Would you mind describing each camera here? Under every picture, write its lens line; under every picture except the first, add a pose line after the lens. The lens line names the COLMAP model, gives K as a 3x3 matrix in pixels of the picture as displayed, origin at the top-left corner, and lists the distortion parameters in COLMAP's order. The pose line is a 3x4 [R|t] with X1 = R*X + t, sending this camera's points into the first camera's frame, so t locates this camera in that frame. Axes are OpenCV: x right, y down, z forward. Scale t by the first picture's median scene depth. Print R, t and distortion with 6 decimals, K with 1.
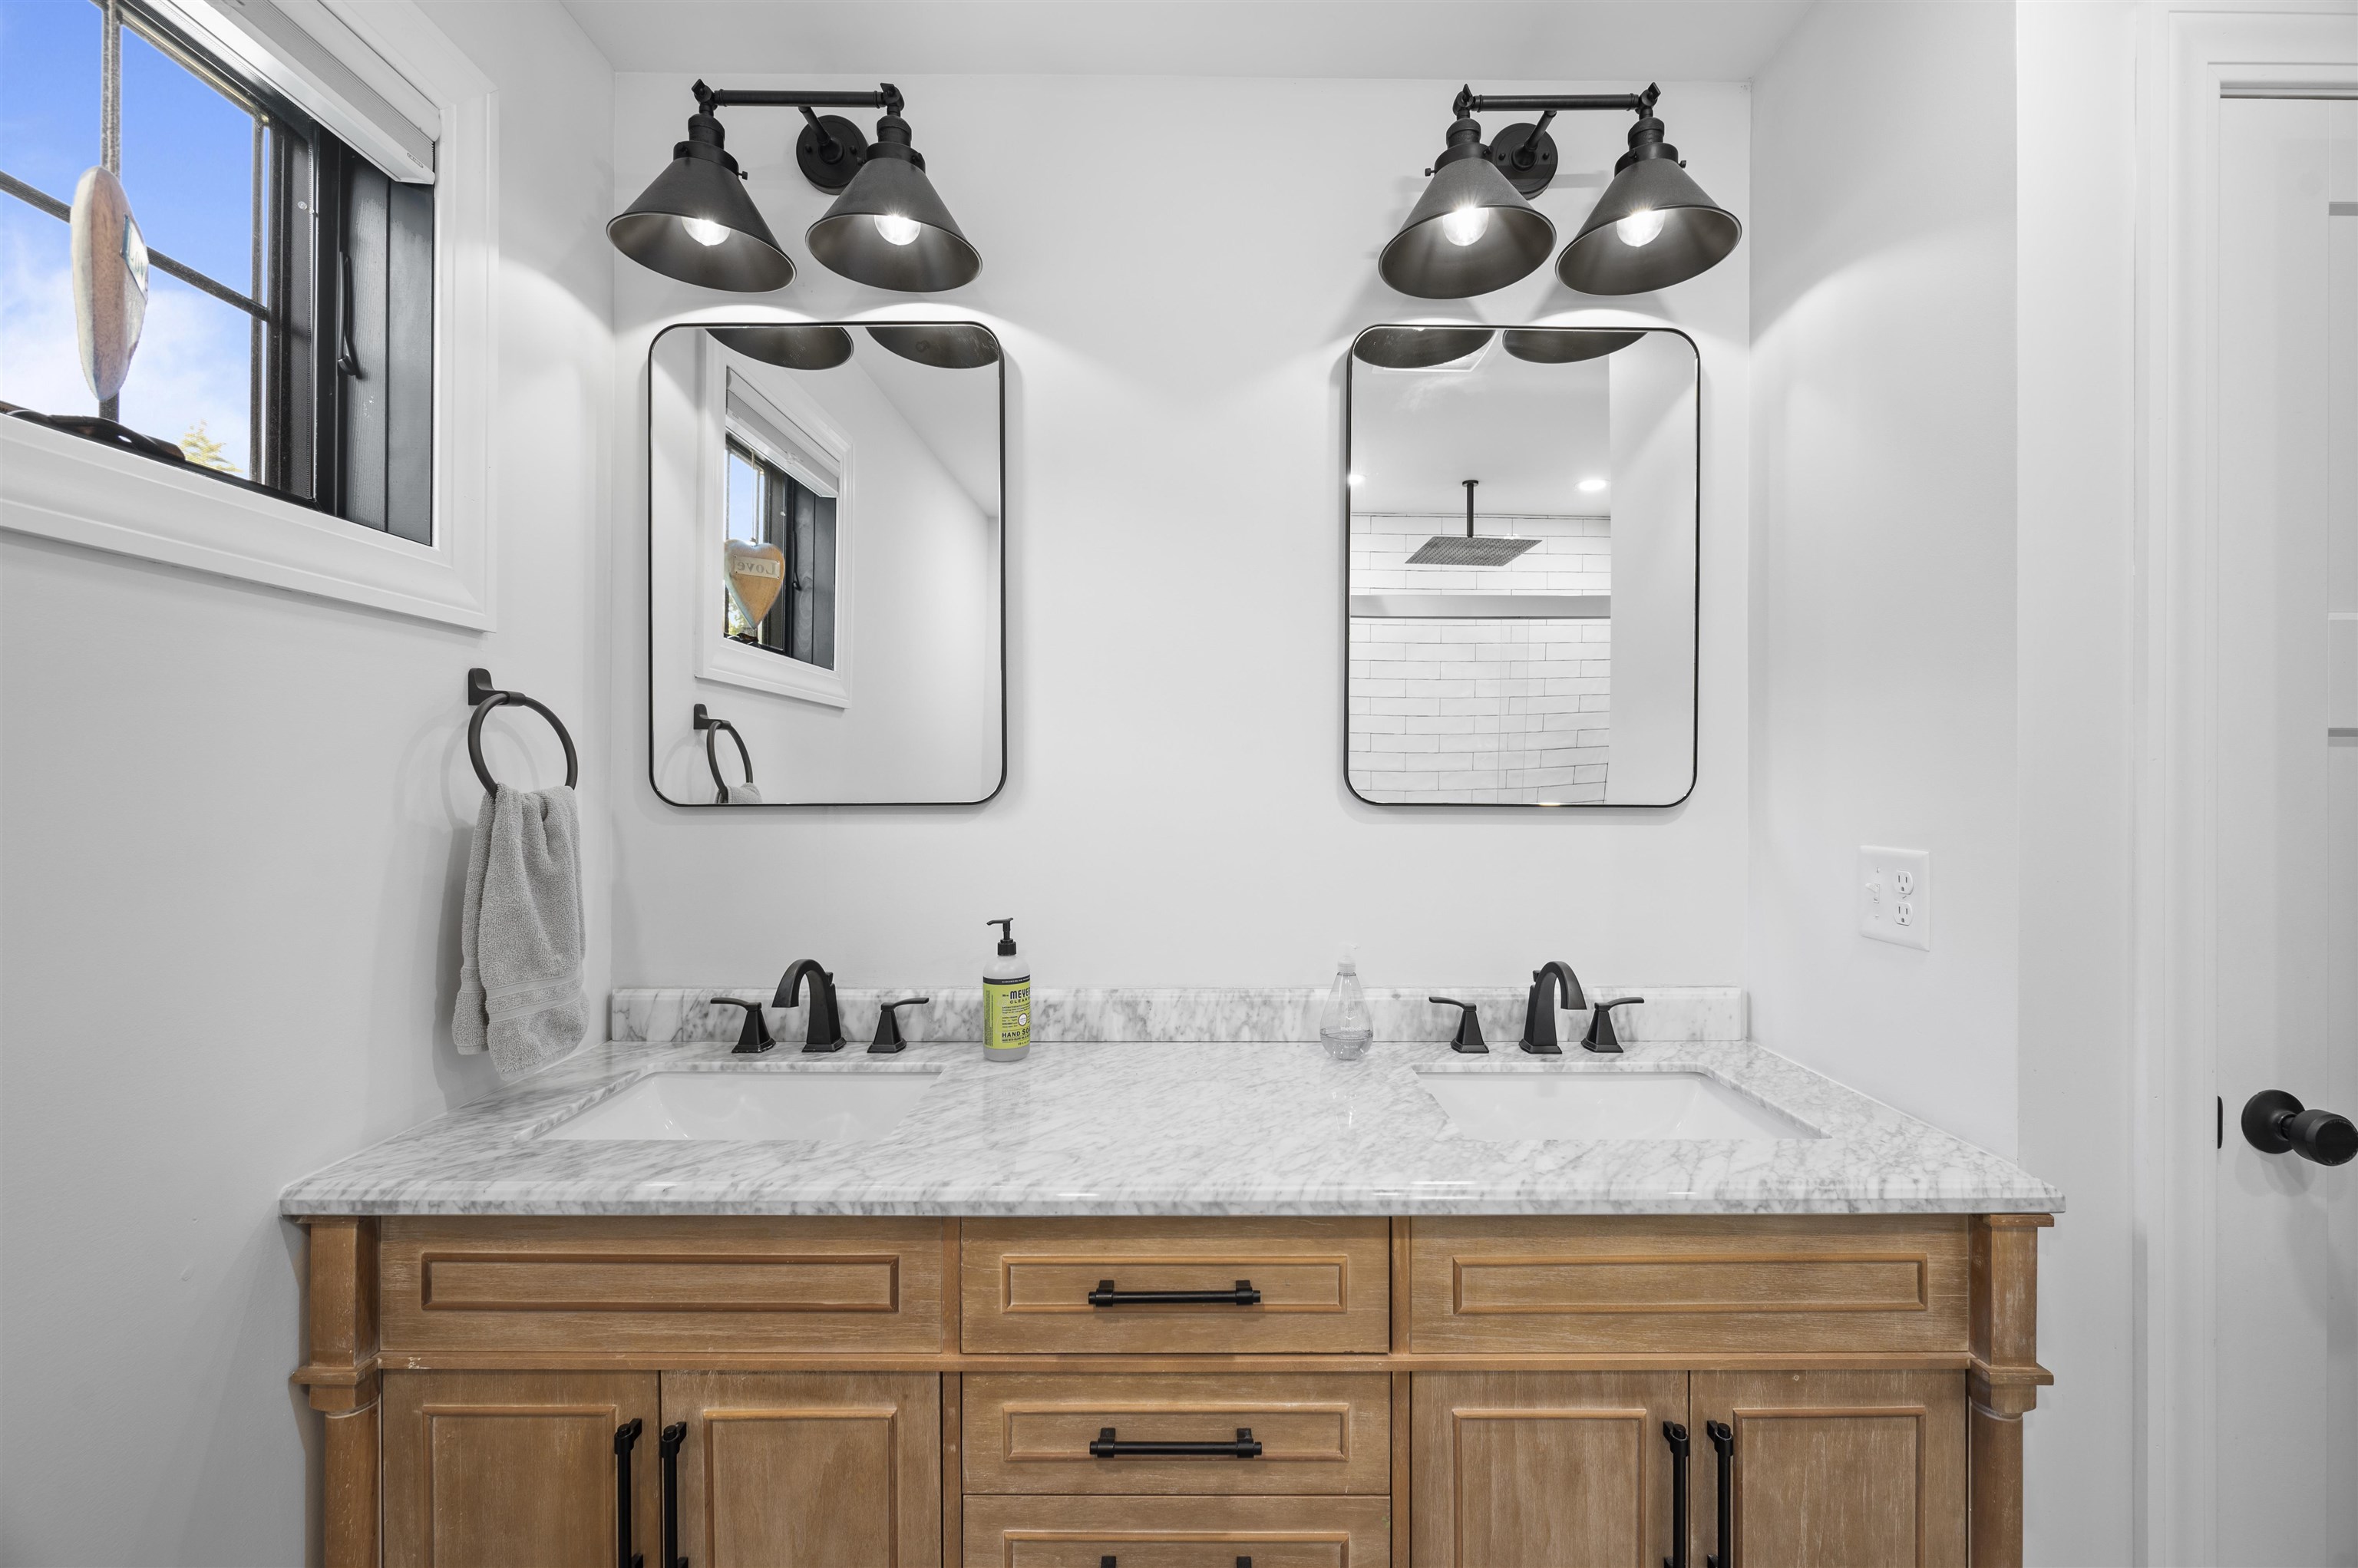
lens RADIAL K [[989.8, 0, 1183.8], [0, 989.8, 796.6], [0, 0, 1]] dist [-0.001218, 0.000073]
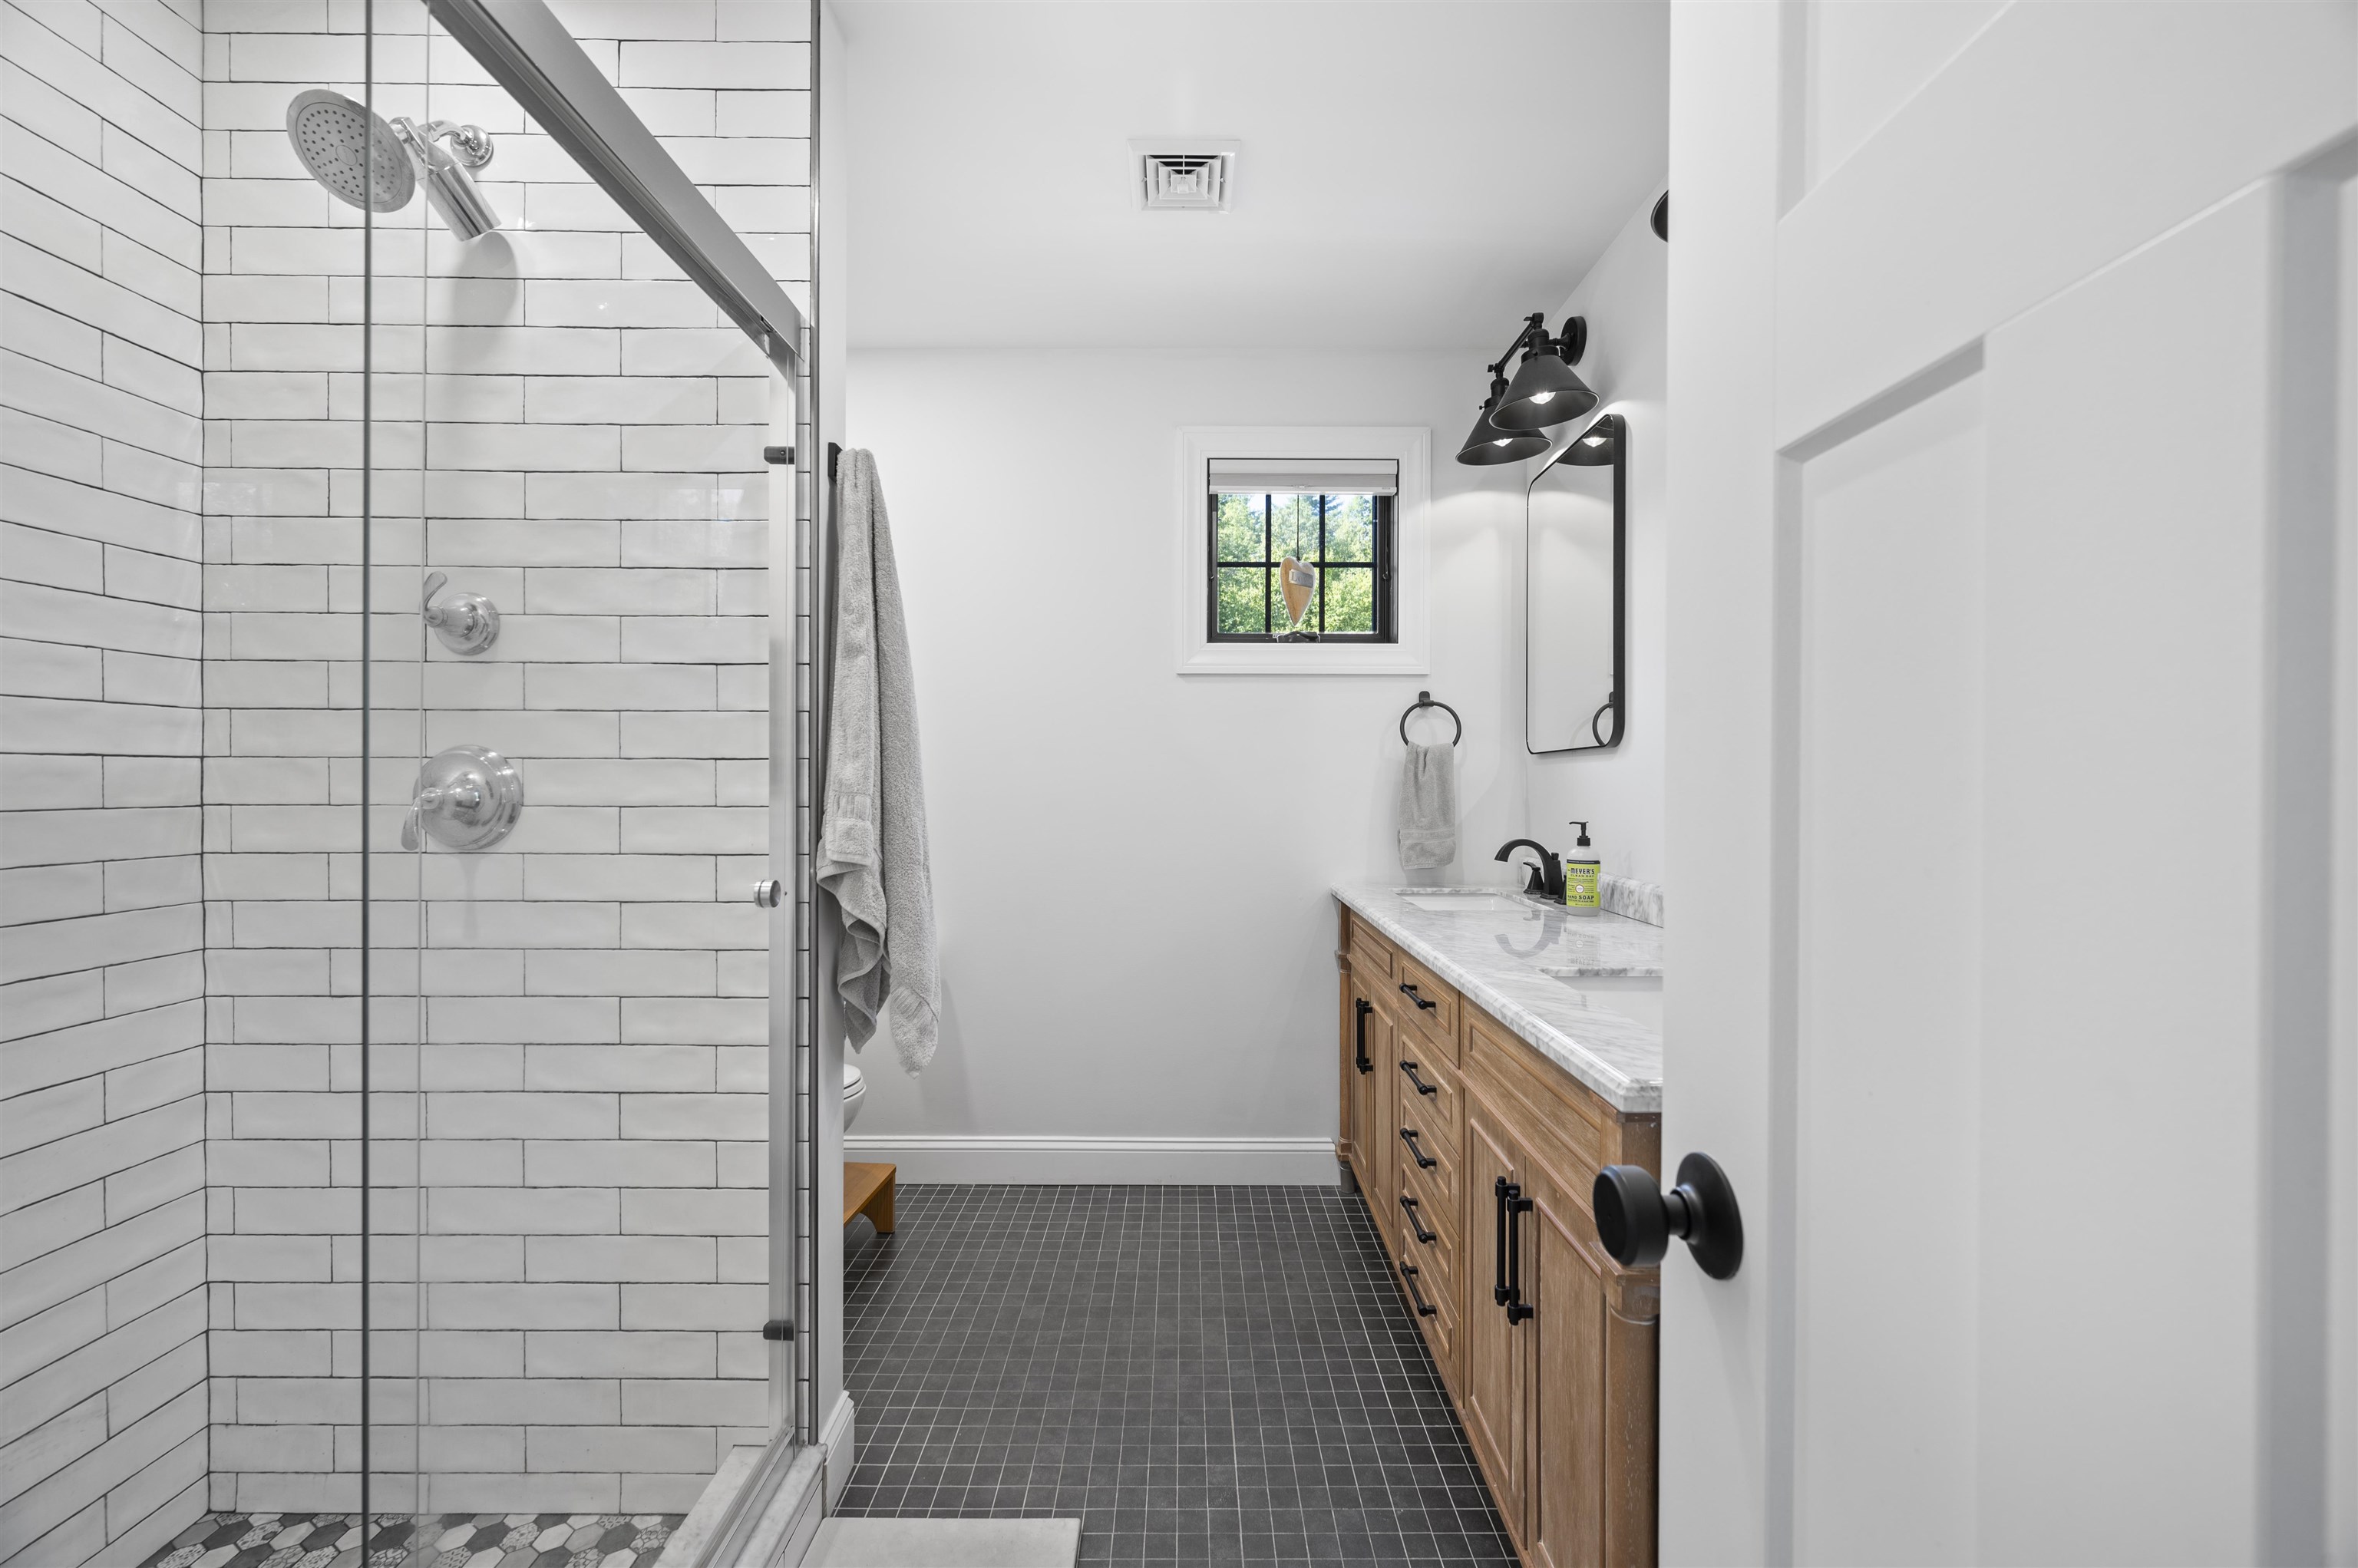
lens RADIAL K [[989.8, 0, 1177.2], [0, 989.8, 775.0], [0, 0, 1]] dist [-0.001218, 0.000073]
pose [[0.011759, 0.005354, -0.999917, 1.352989], [0.014397, 0.999881, 0.005523, 0.034722], [0.999827, -0.014461, 0.011680, 0.368338]]
